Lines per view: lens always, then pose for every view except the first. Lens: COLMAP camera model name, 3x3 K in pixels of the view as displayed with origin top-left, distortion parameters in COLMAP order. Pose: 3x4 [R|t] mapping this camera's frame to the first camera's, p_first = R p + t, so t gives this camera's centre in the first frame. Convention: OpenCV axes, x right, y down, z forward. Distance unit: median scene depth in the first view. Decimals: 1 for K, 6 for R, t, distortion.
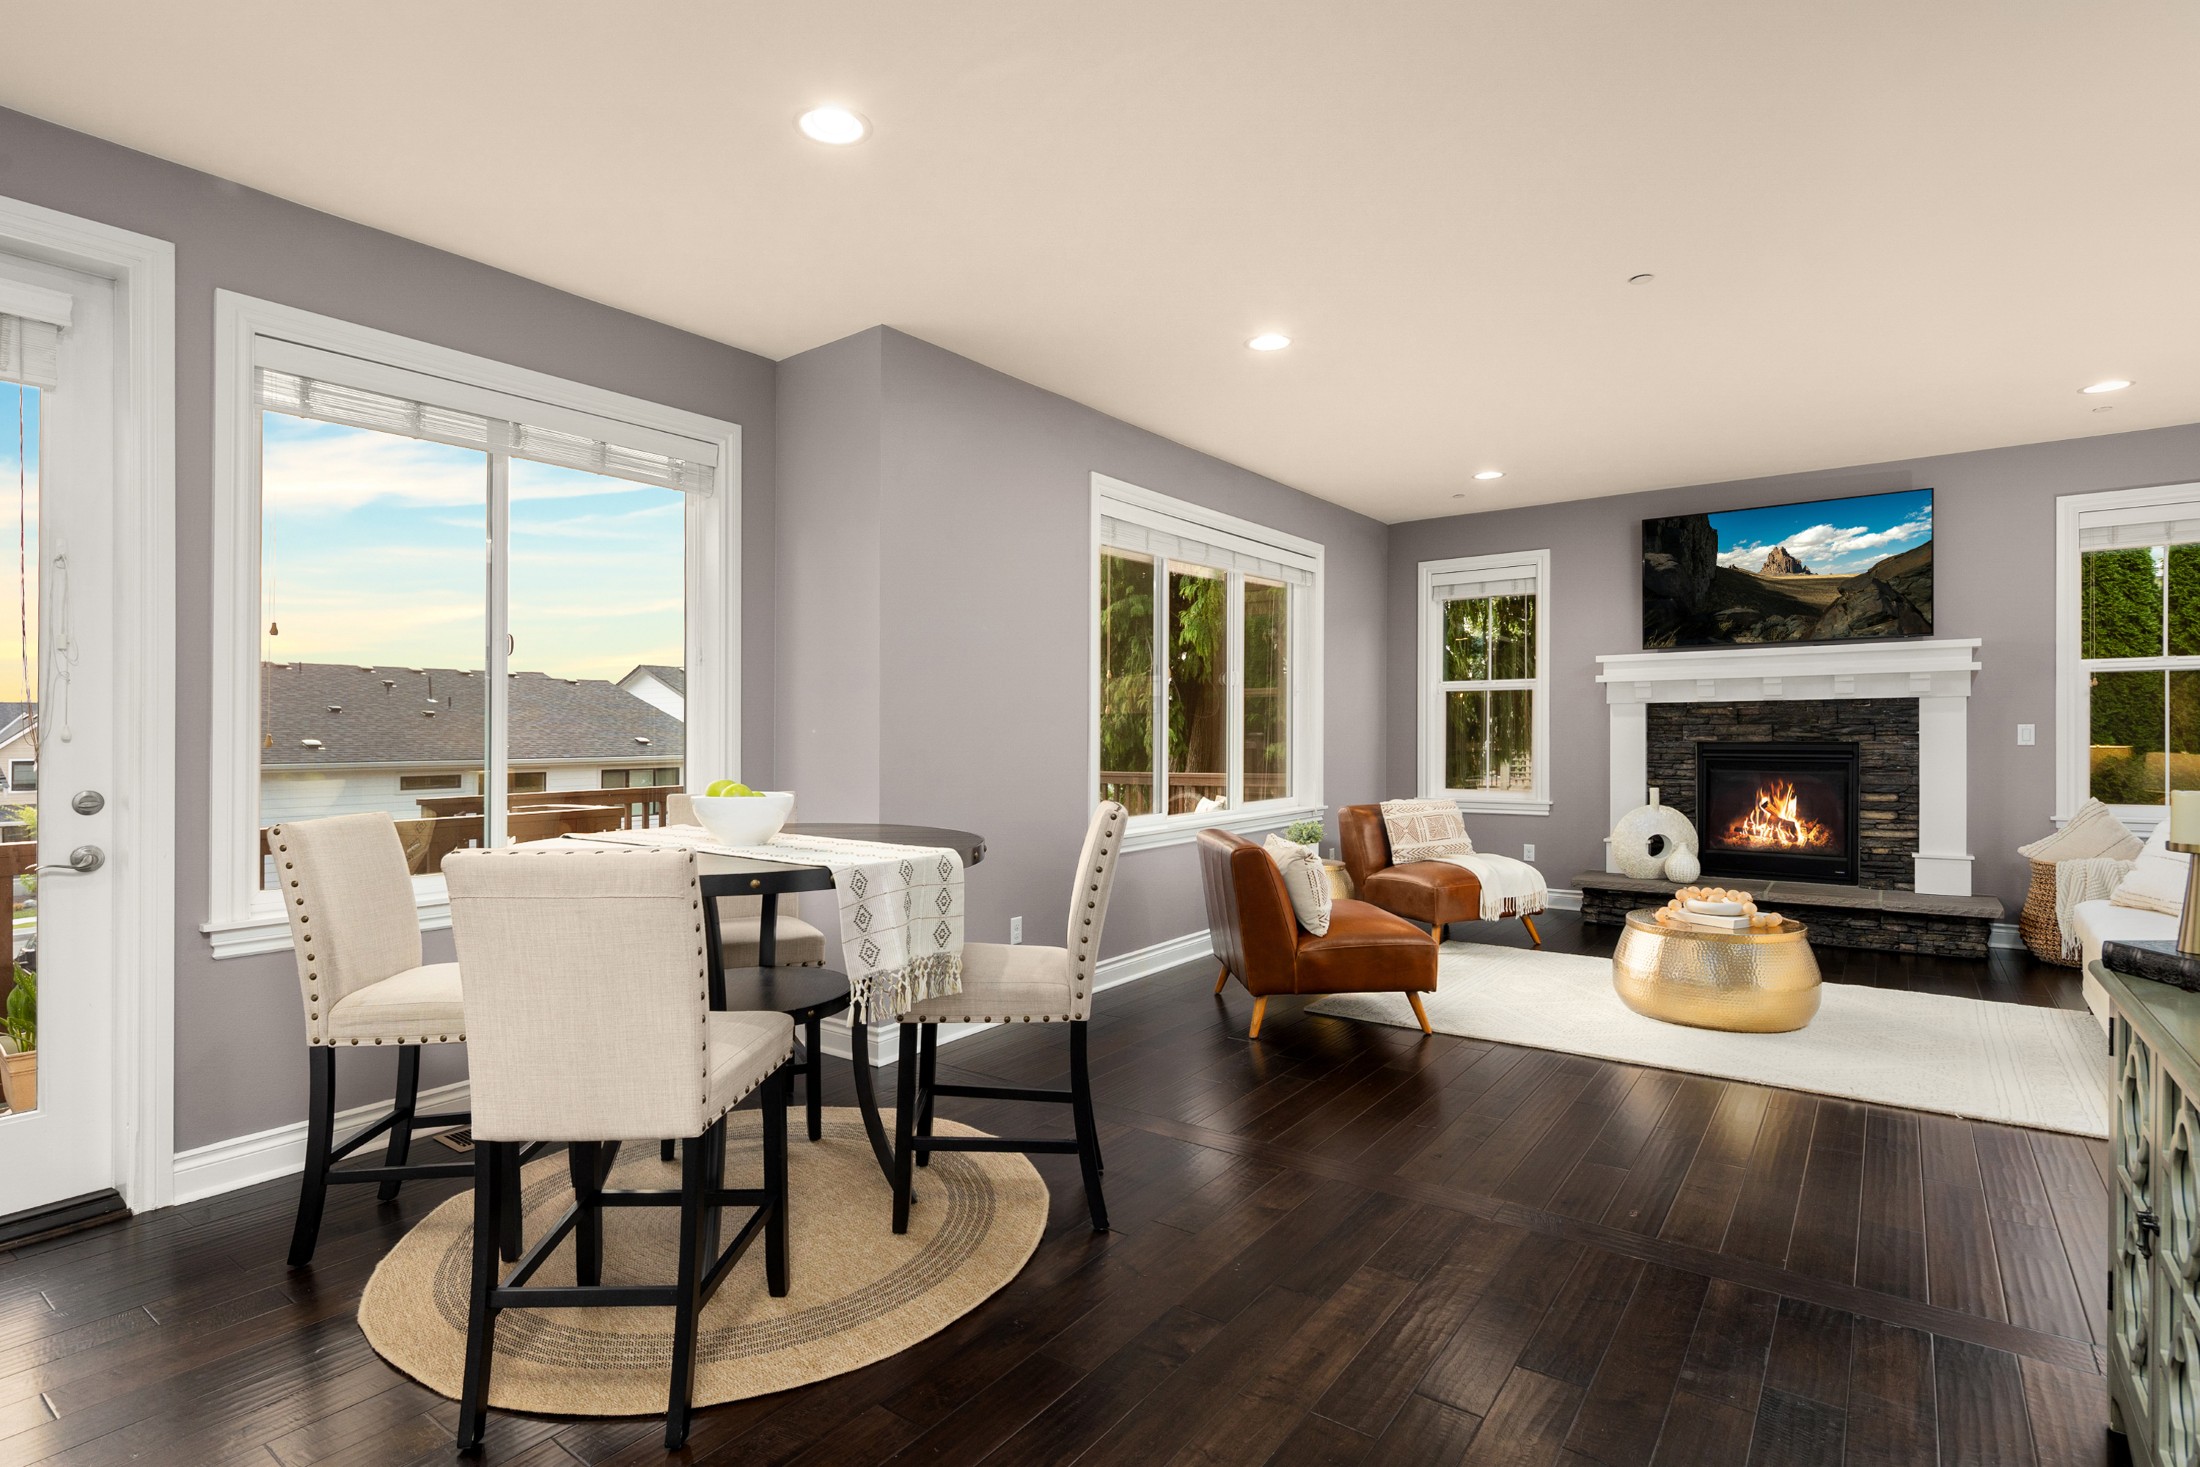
lens RADIAL K [[1075.8, 0, 1062.8], [0, 1075.8, 758.1], [0, 0, 1]] dist [0.003199, -0.002931]
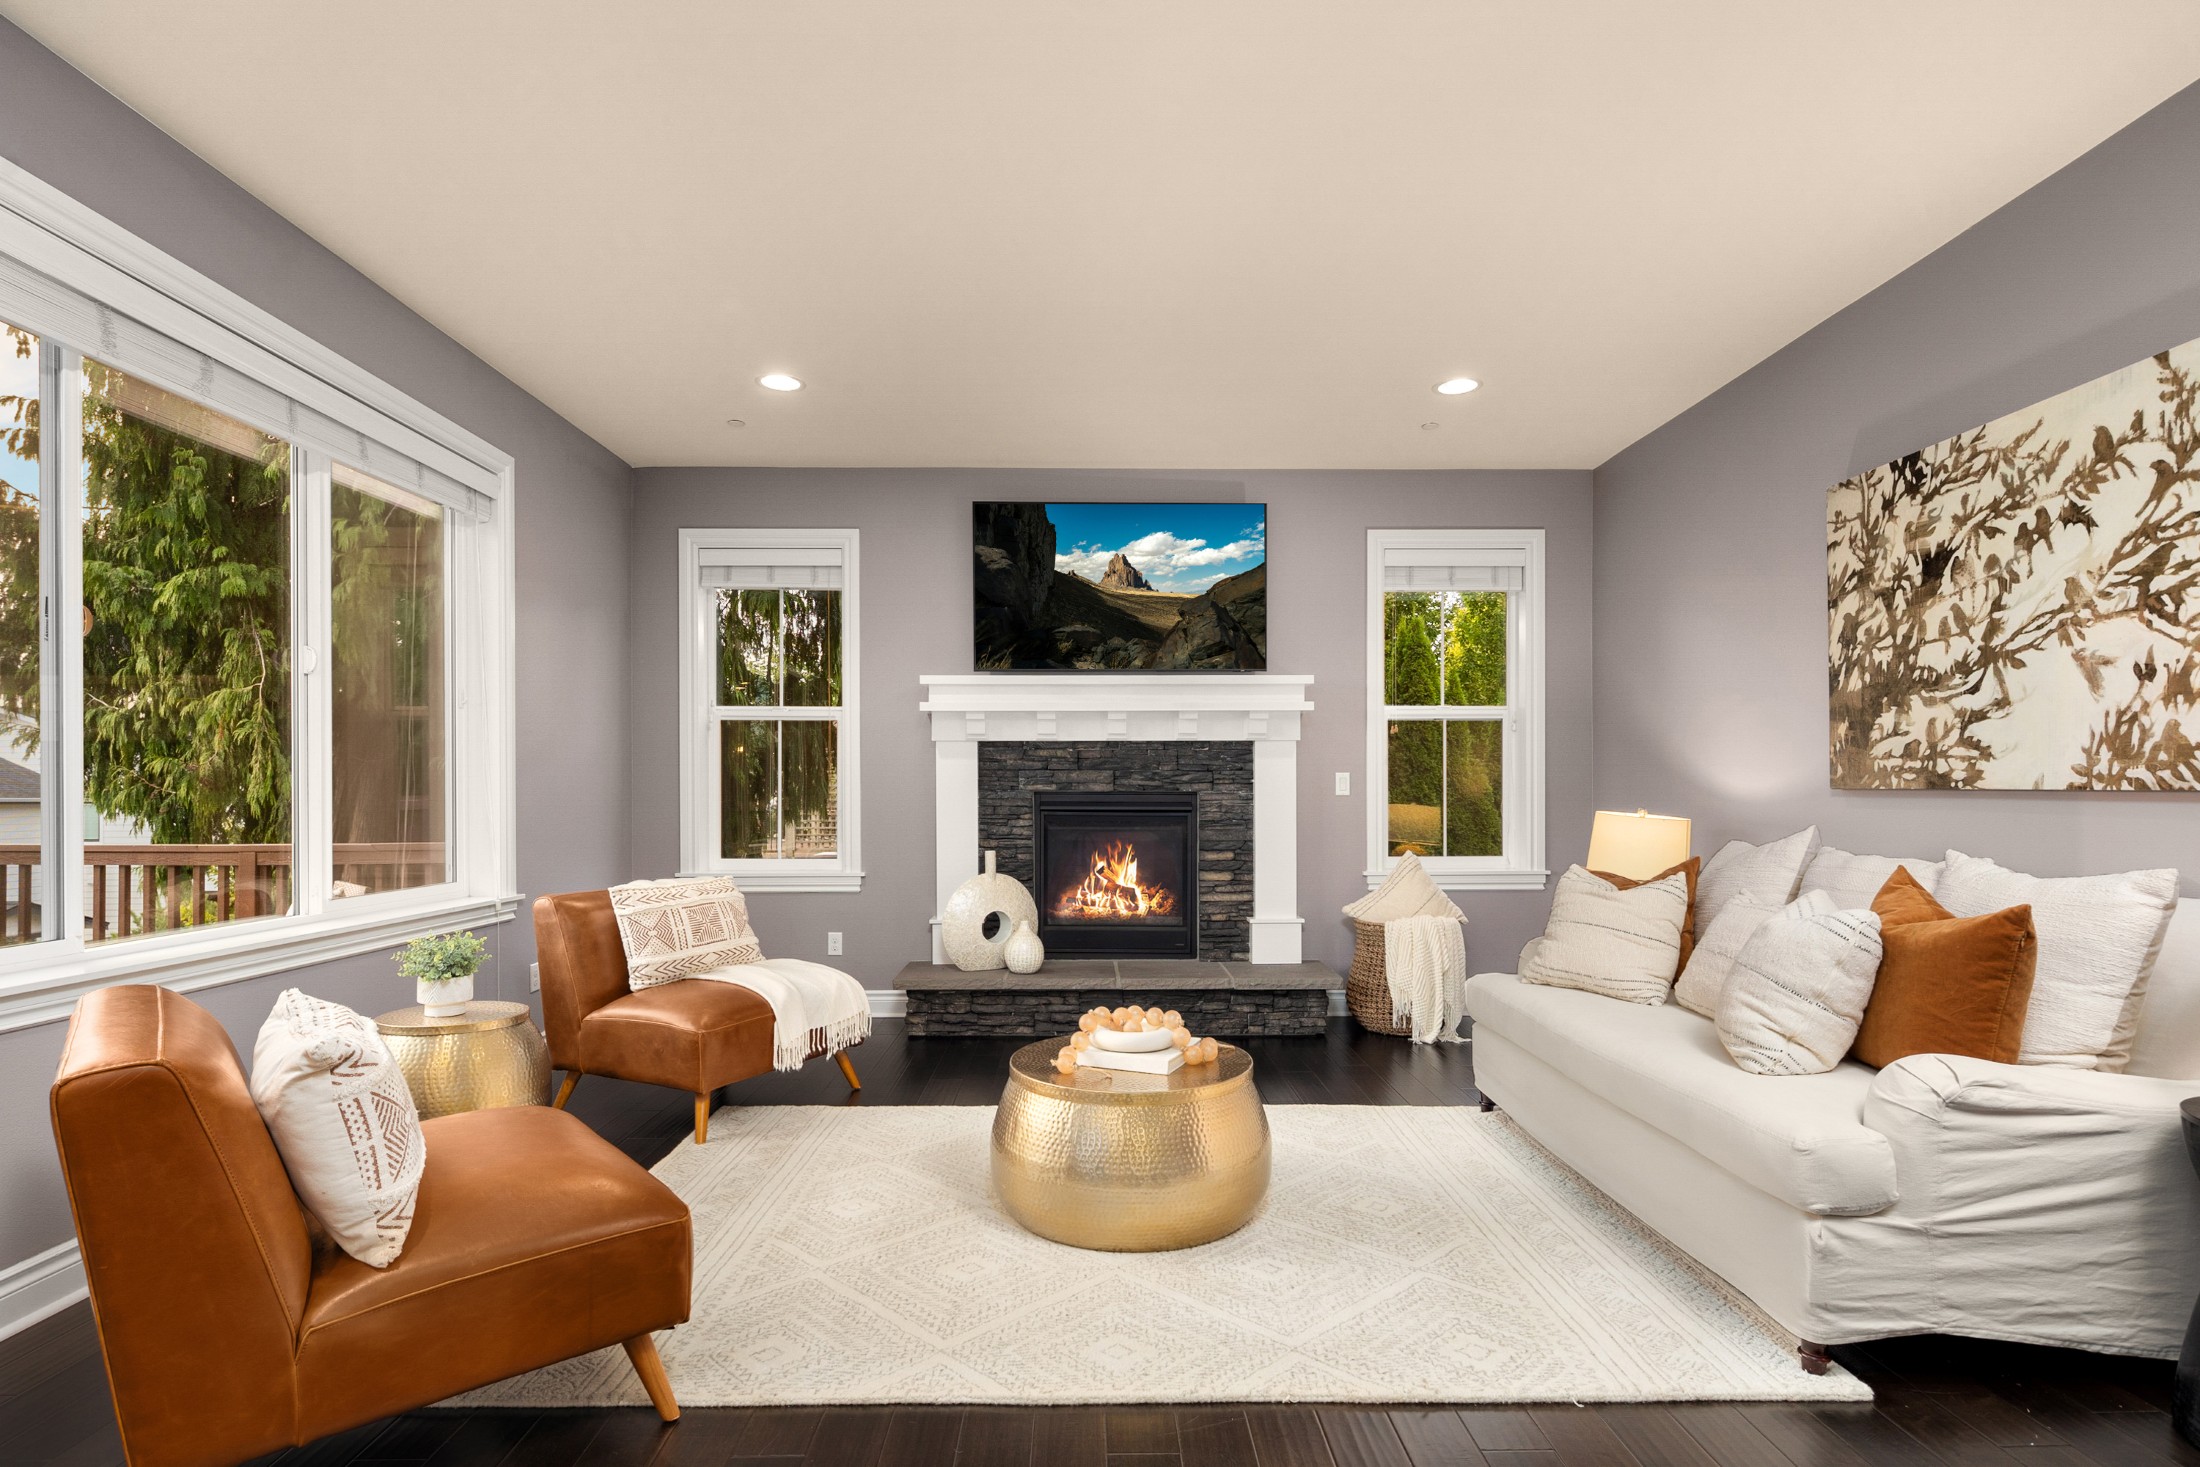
lens RADIAL K [[1075.8, 0, 1083.8], [0, 1075.8, 819.4], [0, 0, 1]] dist [0.003199, -0.002931]
pose [[0.790410, -0.007722, 0.612529, 0.140165], [0.009590, 0.999954, 0.000231, 0.005981], [-0.612503, 0.005691, 0.790448, 0.372756]]
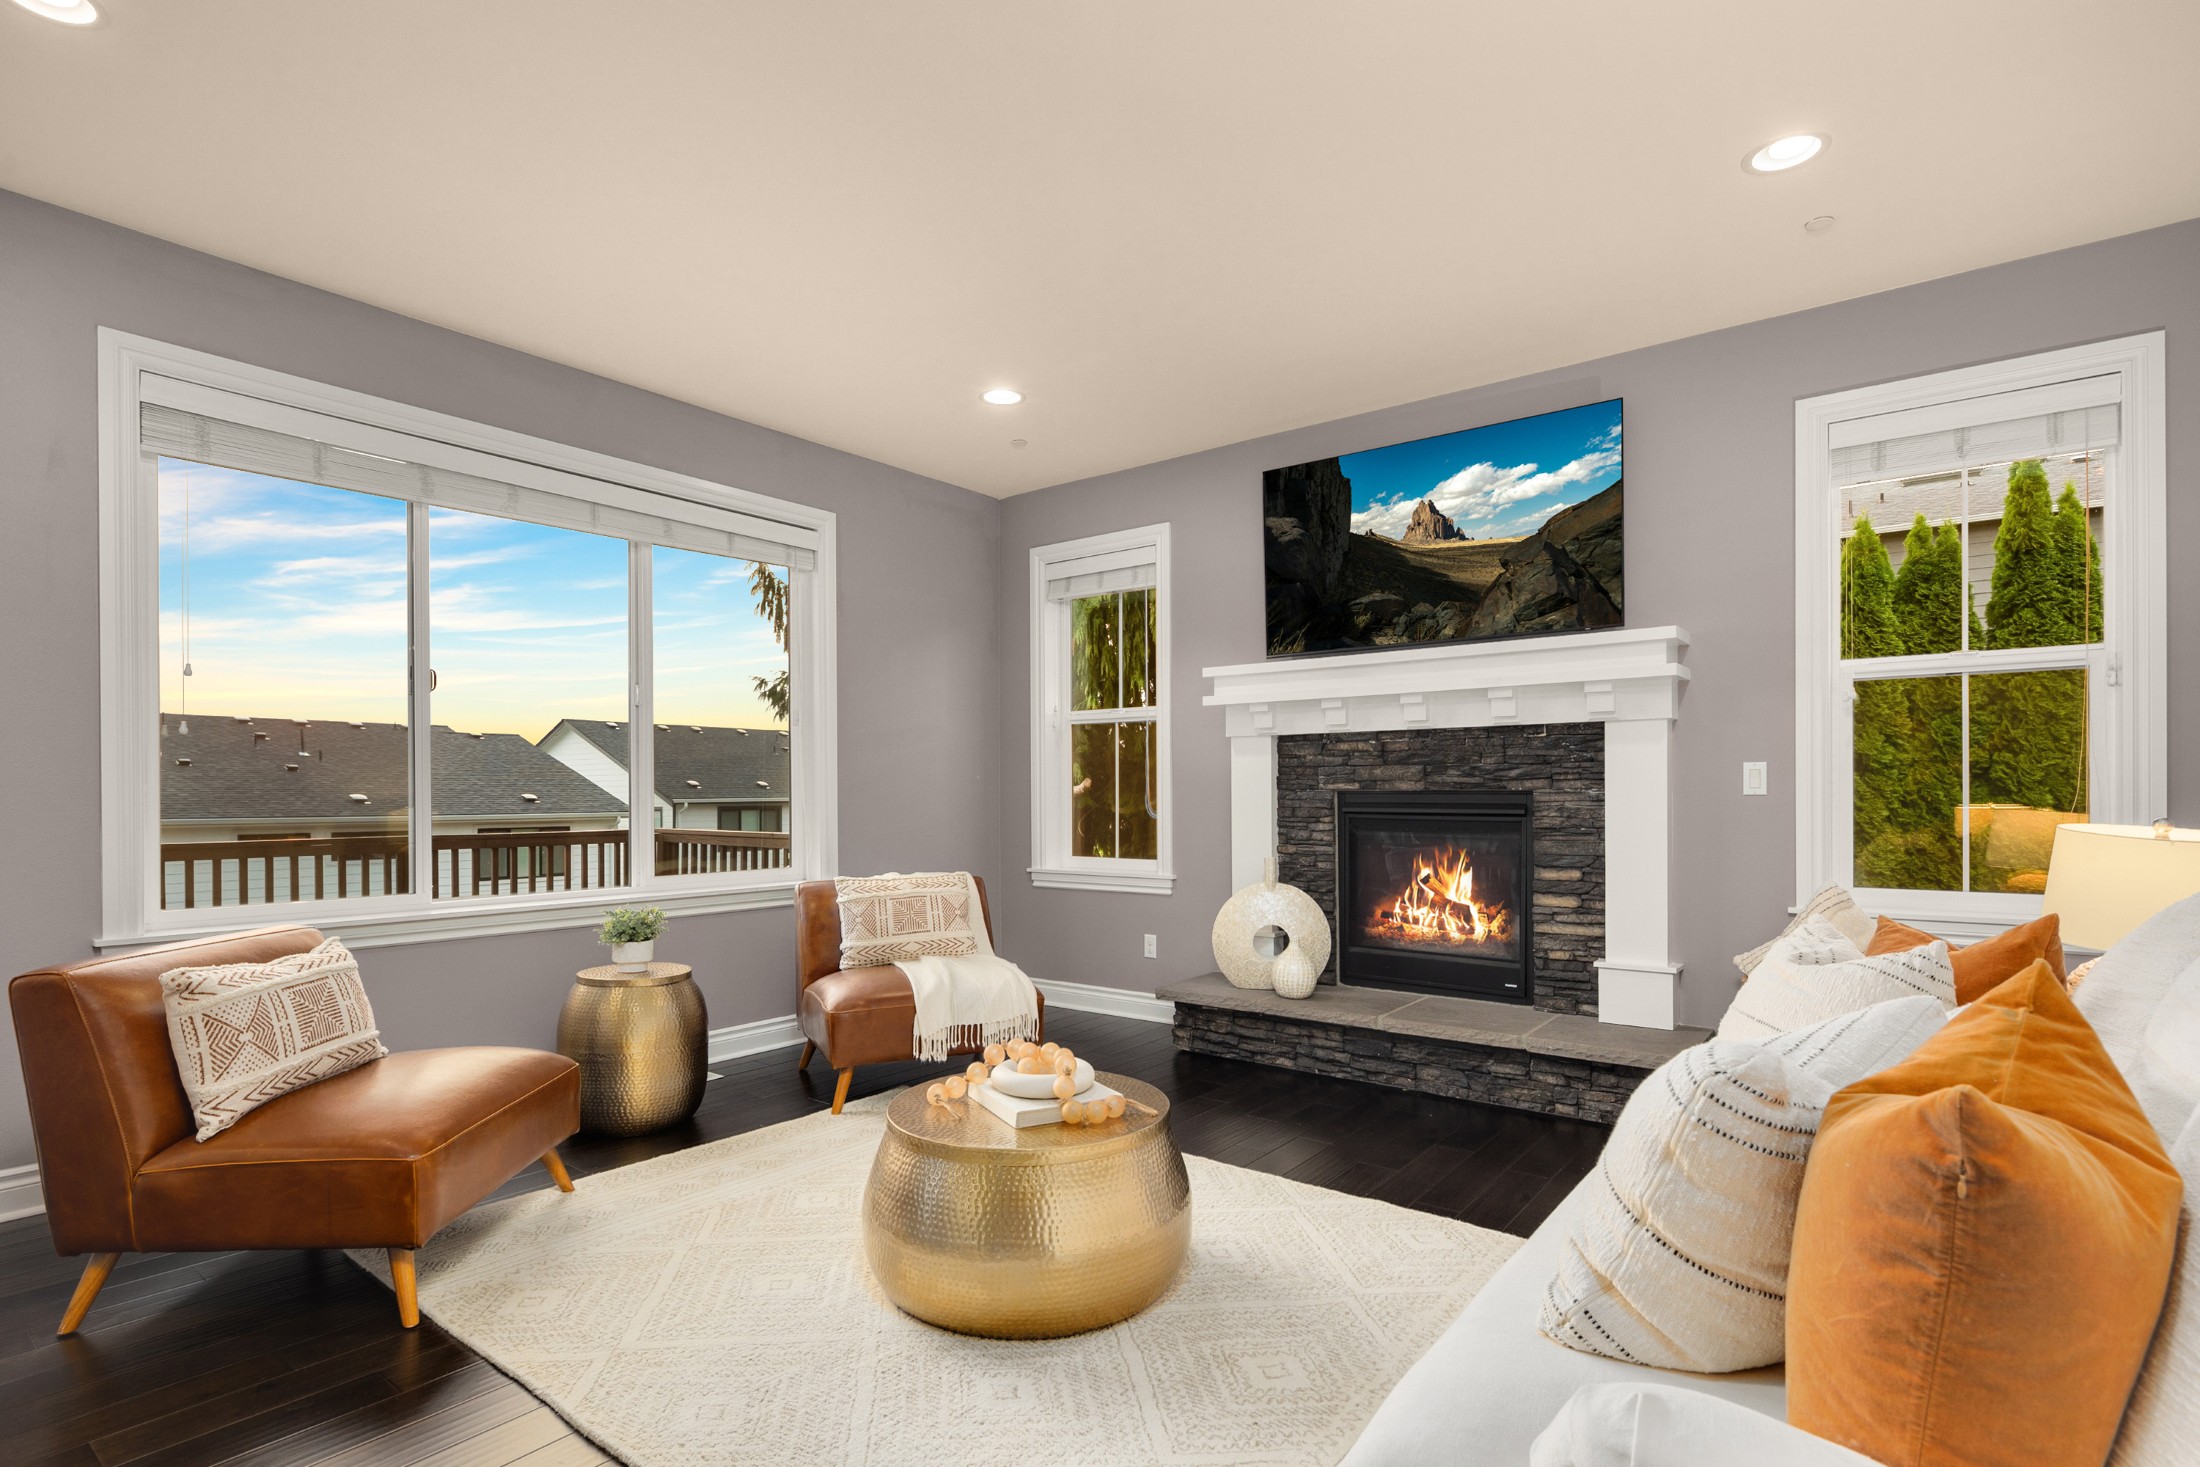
lens RADIAL K [[1075.8, 0, 1084.2], [0, 1075.8, 818.6], [0, 0, 1]] dist [0.003199, -0.002931]
pose [[0.999912, 0.004358, -0.012549, 0.465142], [-0.004370, 0.999990, -0.000982, 0.004193], [0.012545, 0.001036, 0.999921, 0.327878]]
